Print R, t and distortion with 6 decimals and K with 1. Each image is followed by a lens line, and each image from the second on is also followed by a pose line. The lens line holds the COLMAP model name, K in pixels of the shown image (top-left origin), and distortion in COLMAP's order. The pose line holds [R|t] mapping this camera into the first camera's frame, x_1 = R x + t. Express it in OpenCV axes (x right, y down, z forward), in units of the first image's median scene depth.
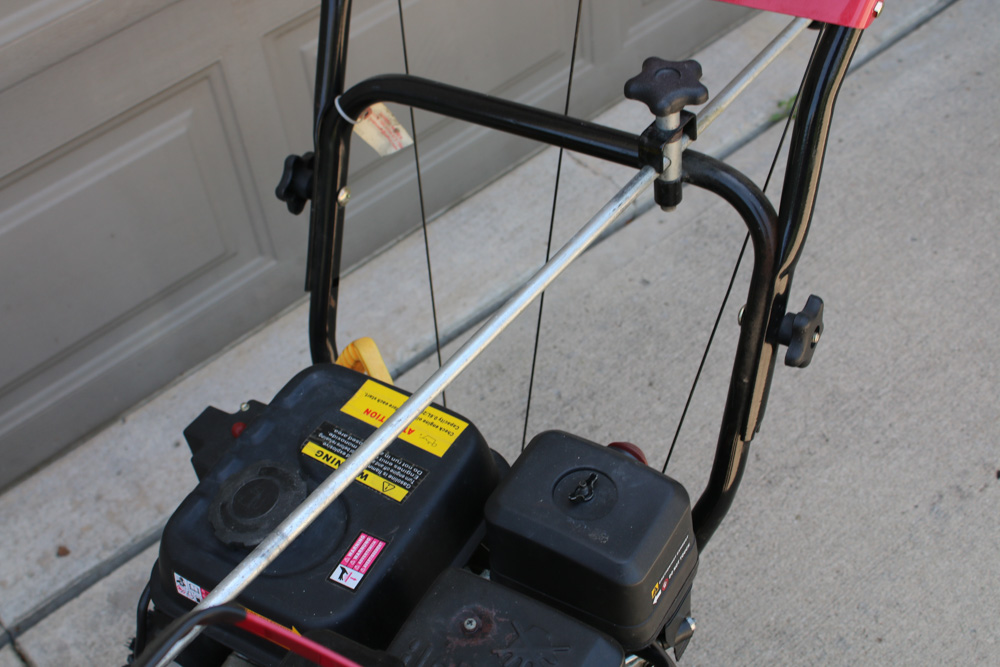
lens RADIAL K [[1387.2, 0, 500.0], [0, 1387.2, 333.5], [0, 0, 1]] dist [-0.006787, 0.041648]
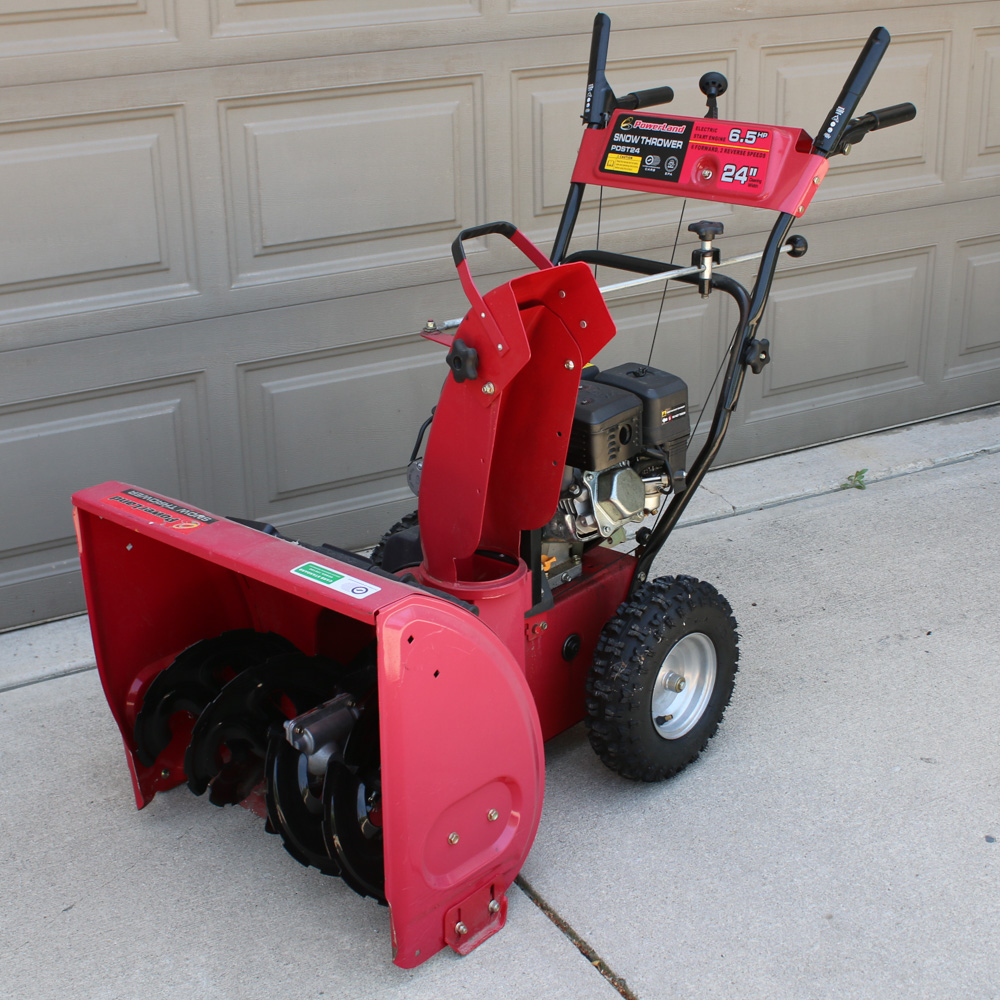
lens RADIAL K [[1736.8, 0, 500.0], [0, 1736.8, 500.0], [0, 0, 1]] dist [-0.167608, 0.452899]
pose [[0.976219, 0.154847, -0.151720, 0.219729], [-0.201958, 0.903992, -0.376844, 1.044254], [0.078801, 0.398523, 0.913767, -1.109055]]
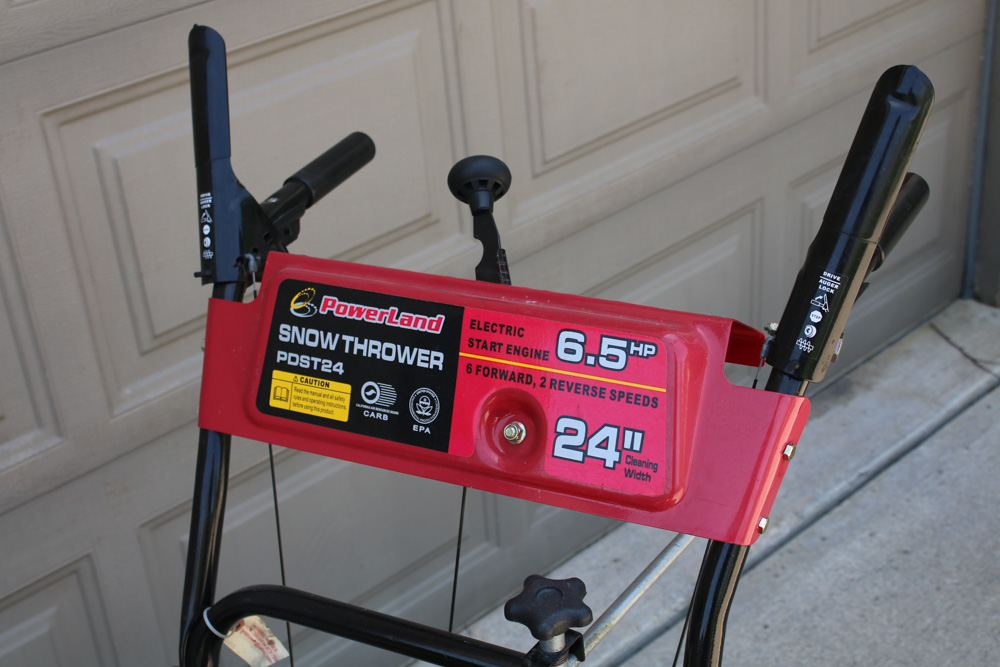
lens RADIAL K [[1531.2, 0, 500.0], [0, 1531.2, 333.5], [0, 0, 1]] dist [-0.031575, 0.098470]
pose [[0.998581, -0.002964, 0.053163, 0.023838], [0.019104, 0.951913, -0.305771, -0.027748], [-0.049700, 0.306353, 0.950620, -0.038309]]
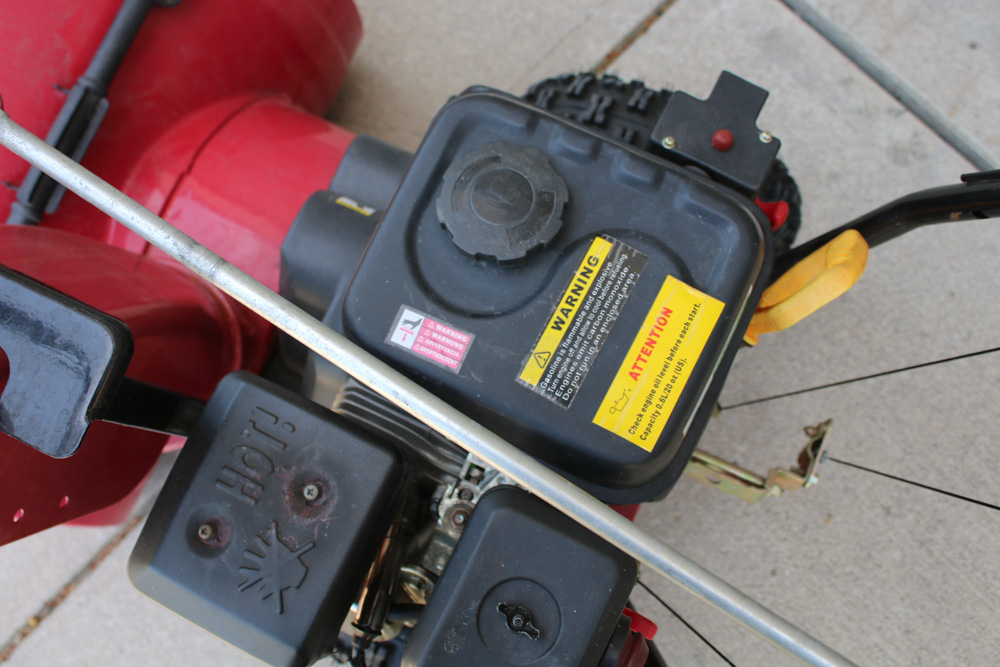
lens RADIAL K [[1086.4, 0, 500.0], [0, 1086.4, 333.5], [0, 0, 1]] dist [-0.164041, -0.001455]
pose [[0.091030, 0.993860, -0.062890, -0.037864], [-0.686045, 0.108362, 0.719444, -0.202839], [0.721842, -0.022346, 0.691697, 0.361780]]
